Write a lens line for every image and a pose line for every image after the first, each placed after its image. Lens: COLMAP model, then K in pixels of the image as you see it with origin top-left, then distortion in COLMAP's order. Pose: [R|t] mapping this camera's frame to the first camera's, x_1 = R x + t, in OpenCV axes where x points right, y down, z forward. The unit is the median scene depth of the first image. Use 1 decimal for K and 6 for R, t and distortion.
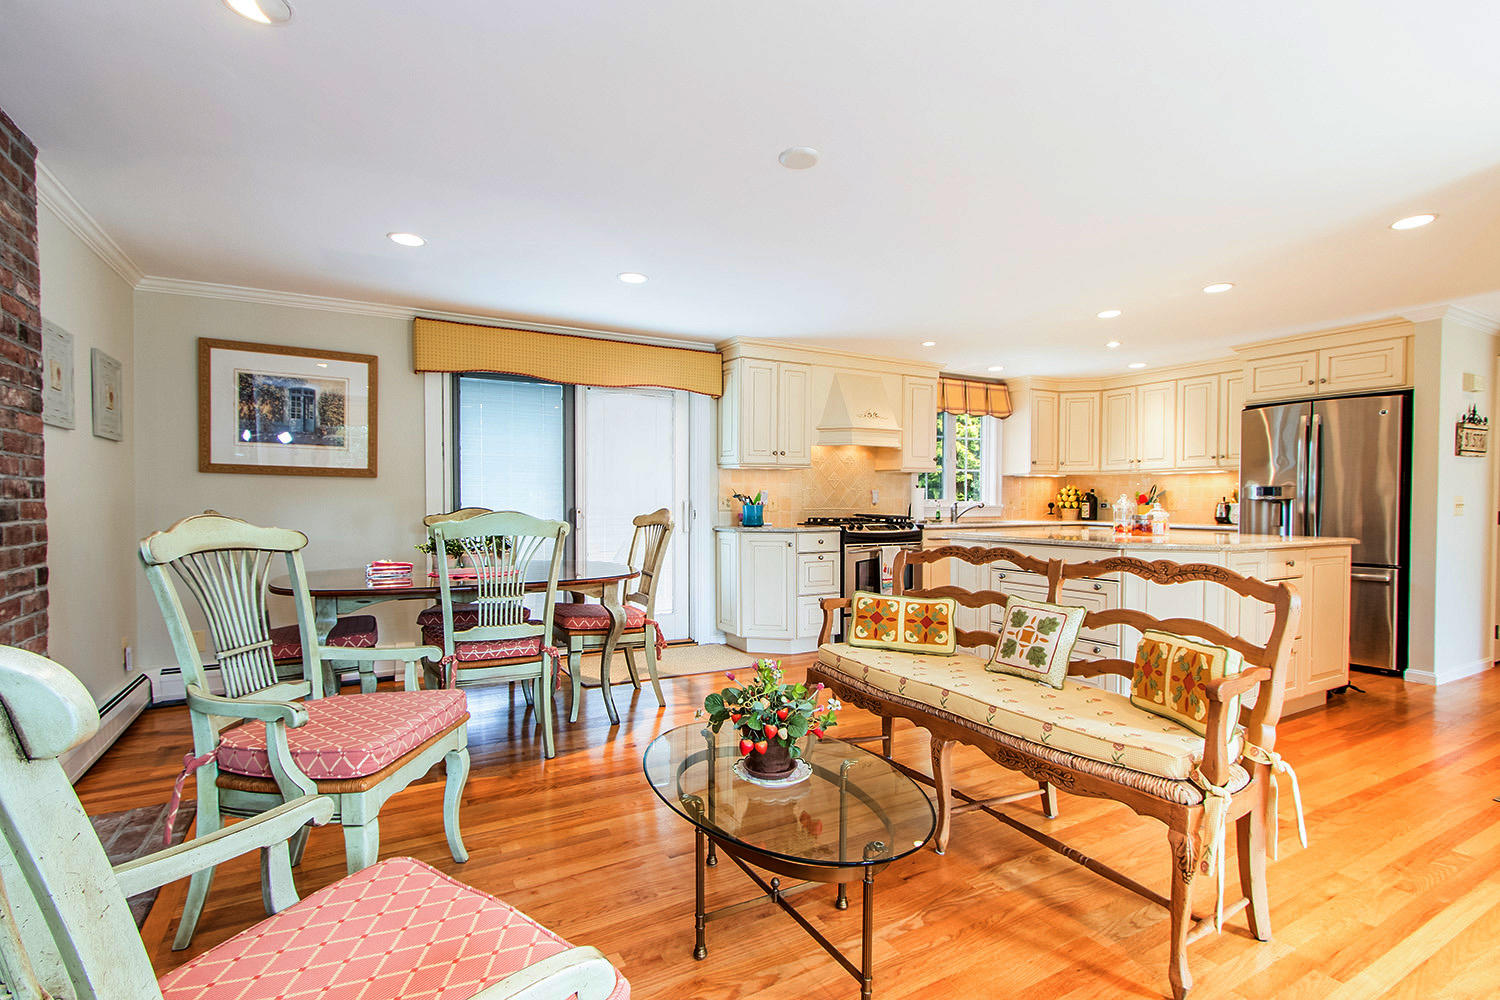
lens RADIAL K [[697.2, 0, 746.3], [0, 697.2, 513.5], [0, 0, 1]] dist [0.001465, -0.000351]
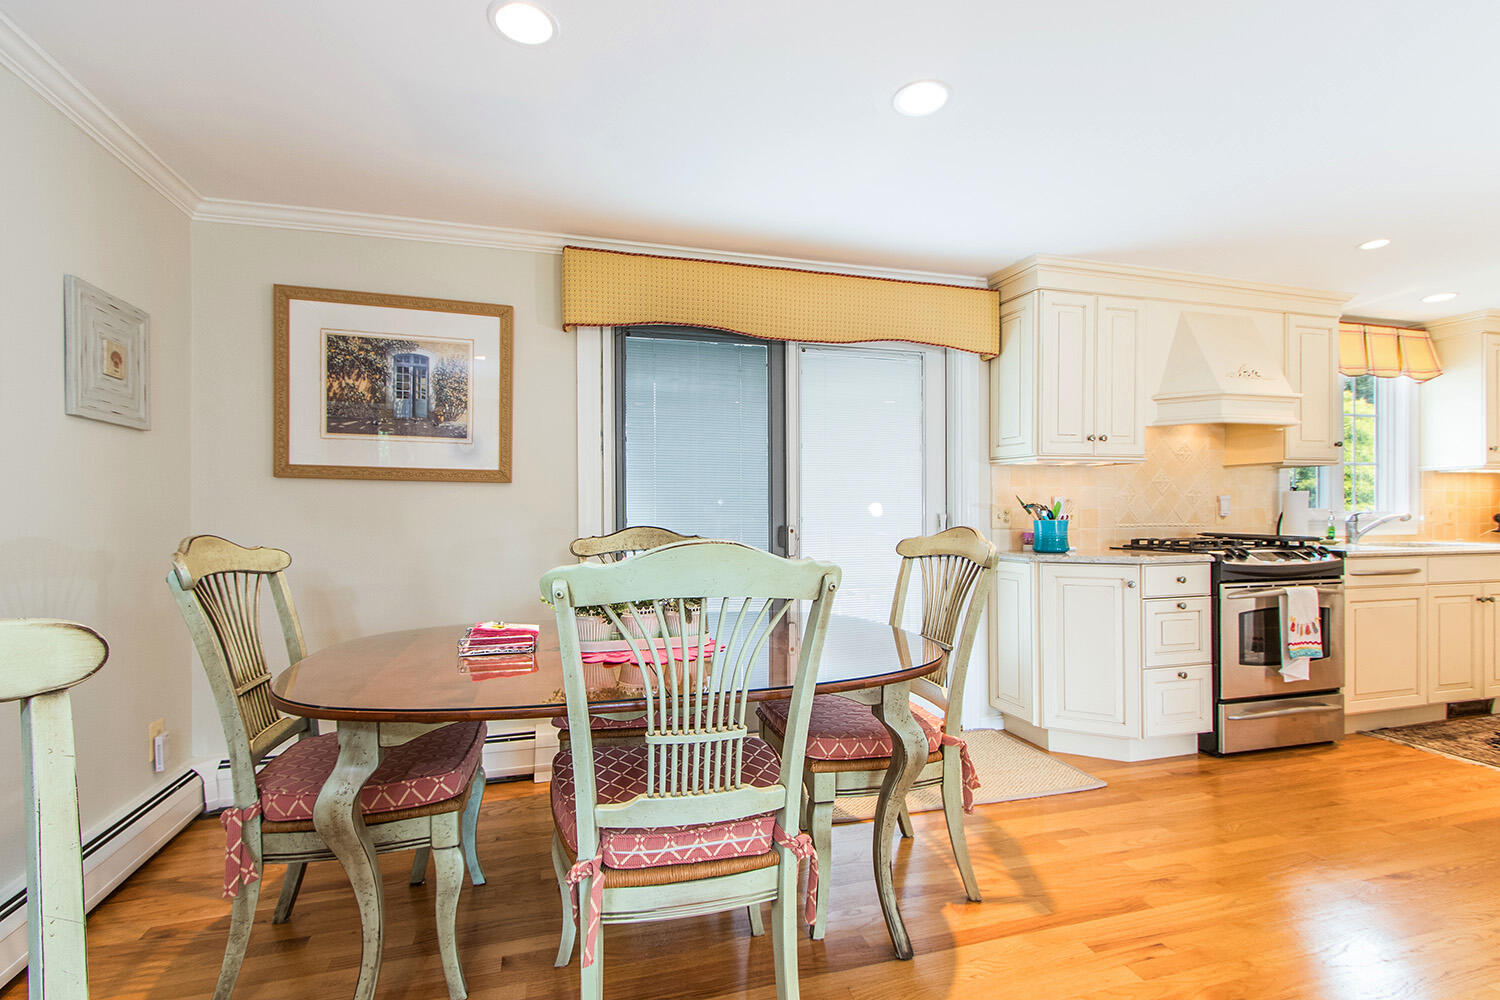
lens RADIAL K [[685.5, 0, 746.0], [0, 685.5, 512.7], [0, 0, 1]] dist [0.002444, 0.000322]
pose [[0.973328, -0.006270, -0.229331, -0.147108], [0.001665, 0.999793, -0.020268, -0.007787], [0.229410, 0.019346, 0.973138, 0.388398]]
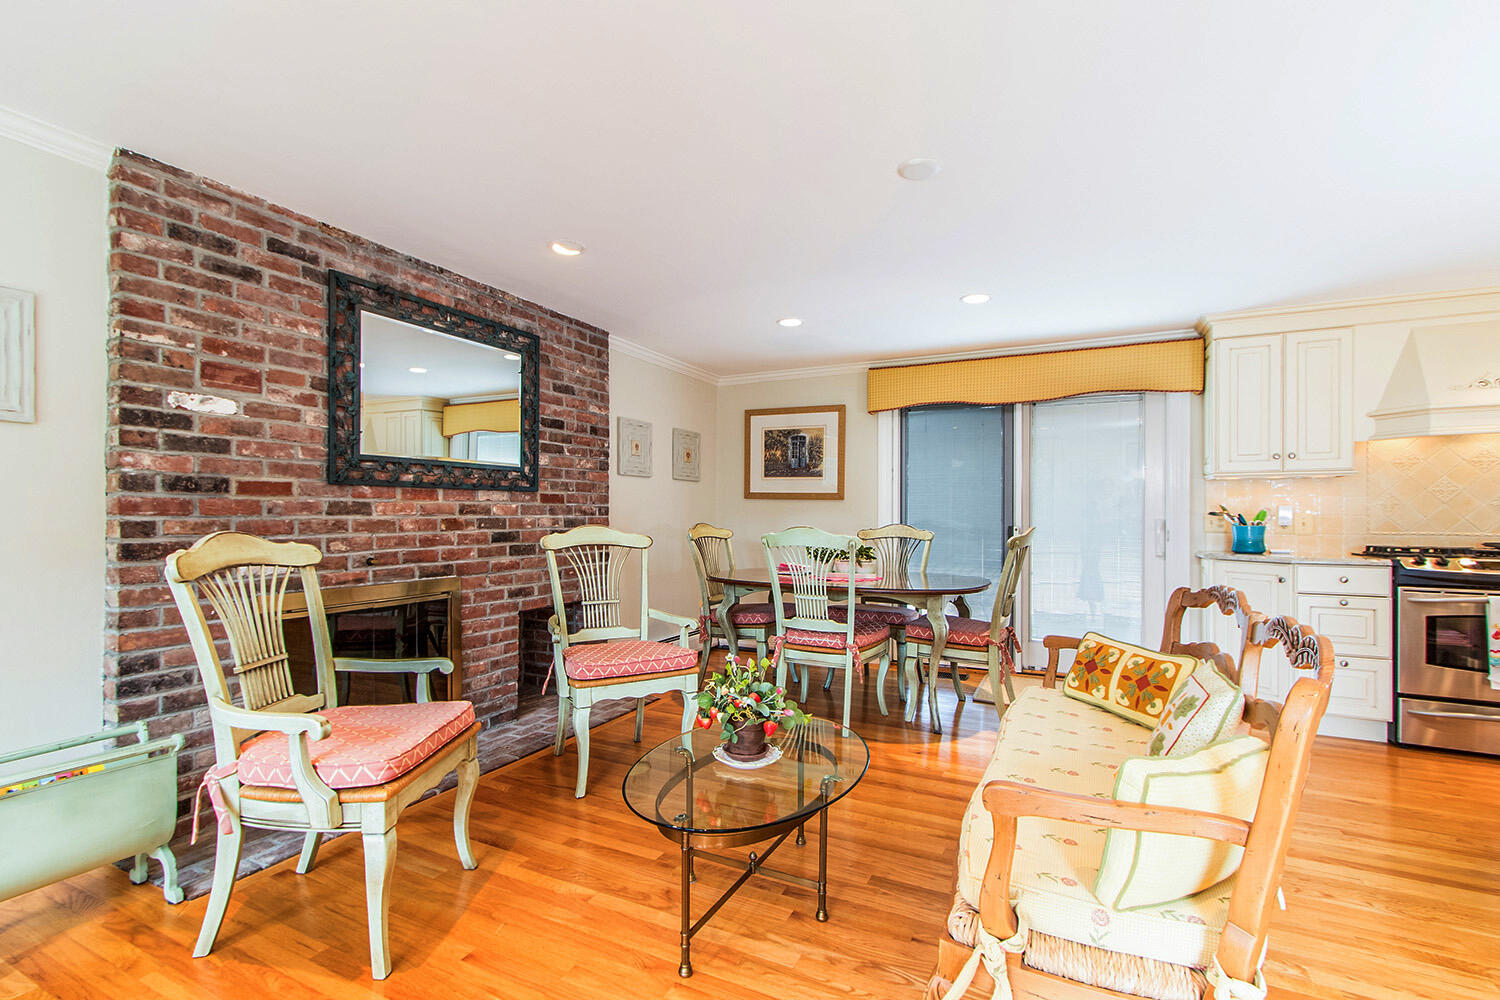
lens RADIAL K [[685.5, 0, 746.0], [0, 685.5, 512.7], [0, 0, 1]] dist [0.002444, 0.000322]
pose [[0.560676, -0.001681, -0.828033, 0.400032], [-0.020308, 0.999669, -0.015780, -0.004166], [0.827786, 0.025663, 0.560457, 0.146883]]
